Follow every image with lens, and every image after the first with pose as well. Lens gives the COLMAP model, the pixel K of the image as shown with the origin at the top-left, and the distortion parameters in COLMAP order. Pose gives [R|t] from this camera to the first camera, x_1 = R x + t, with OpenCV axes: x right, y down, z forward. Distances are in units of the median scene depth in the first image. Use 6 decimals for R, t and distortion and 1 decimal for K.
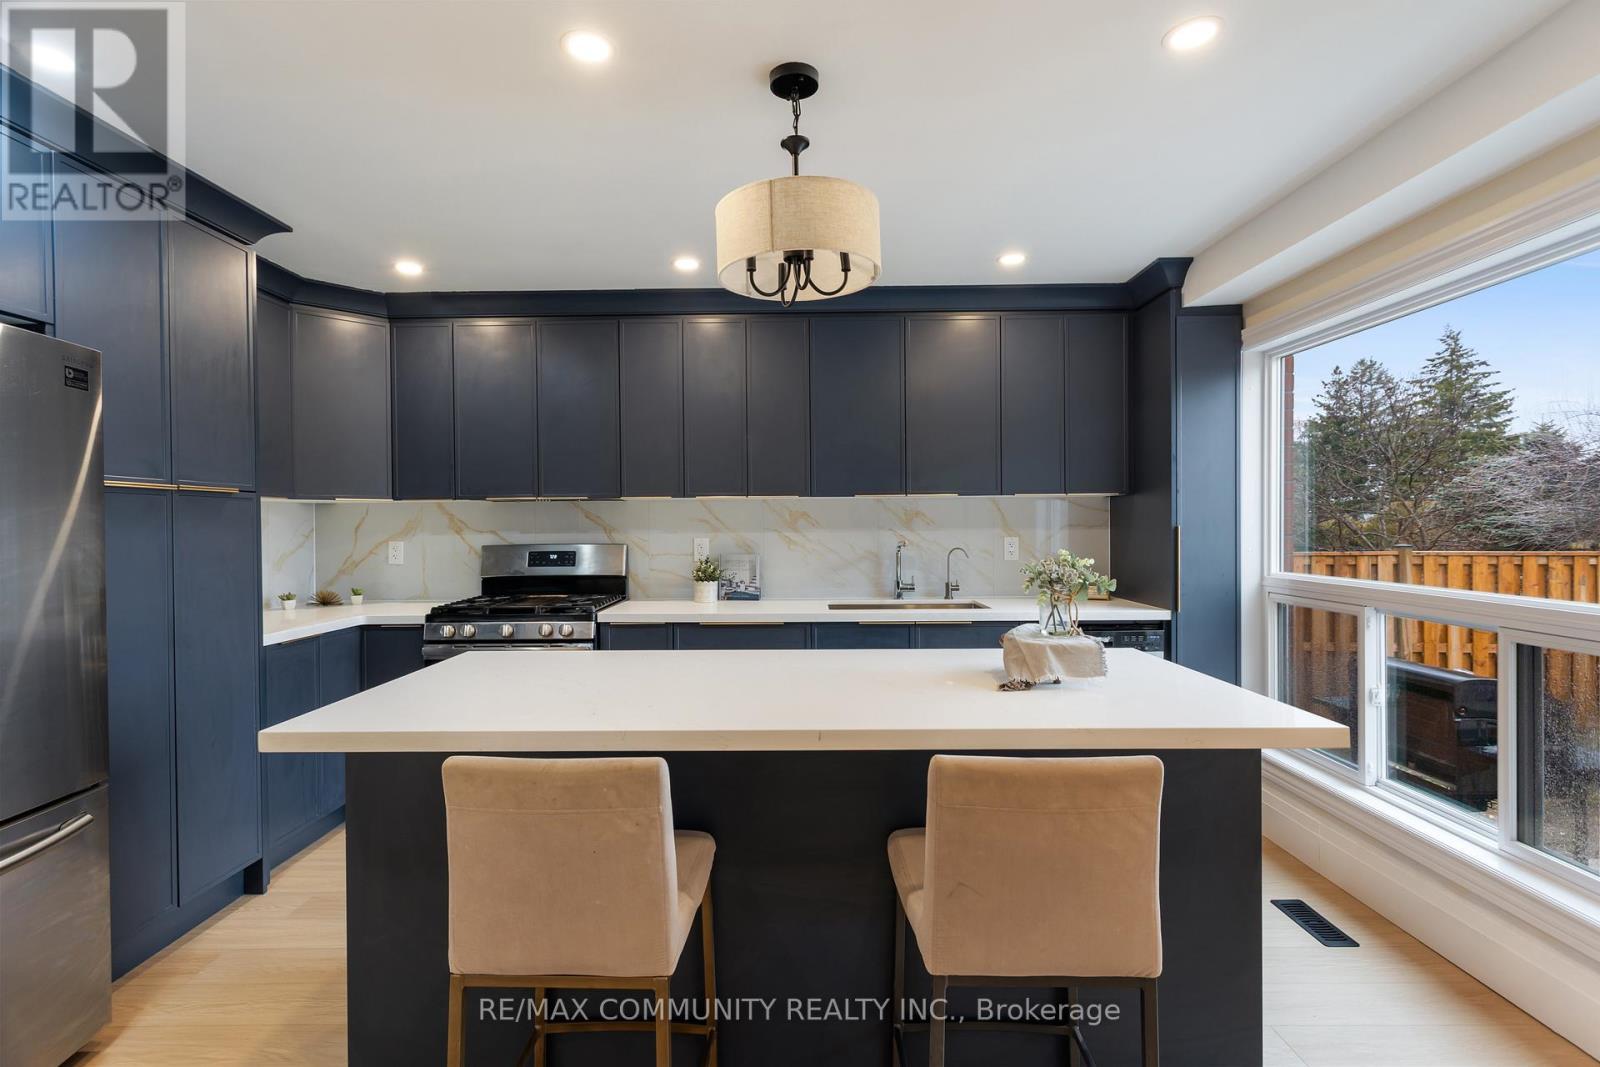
lens RADIAL K [[765.0, 0, 773.0], [0, 765.0, 526.6], [0, 0, 1]] dist [-0.002634, 0.000363]
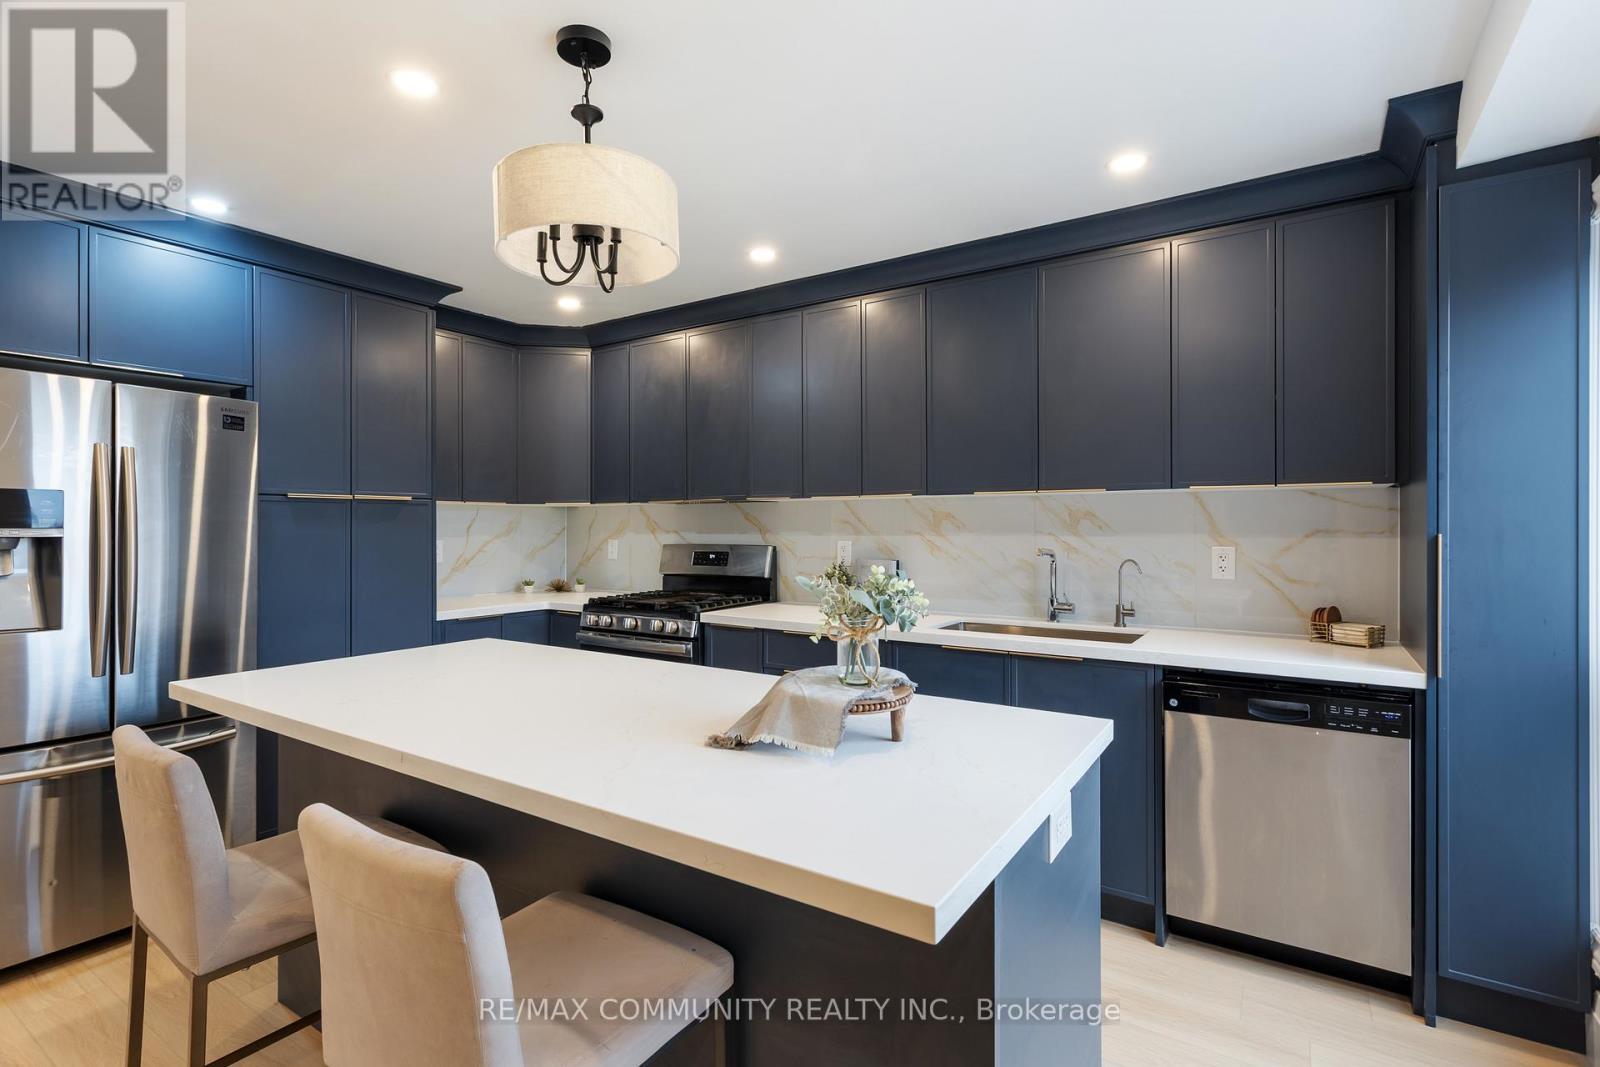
lens RADIAL K [[765.0, 0, 792.9], [0, 765.0, 525.4], [0, 0, 1]] dist [-0.002634, 0.000363]
pose [[0.835047, 0.005586, -0.550151, 0.393208], [-0.005792, 0.999982, 0.001362, -0.005252], [0.550148, 0.002050, 0.835064, 0.196942]]
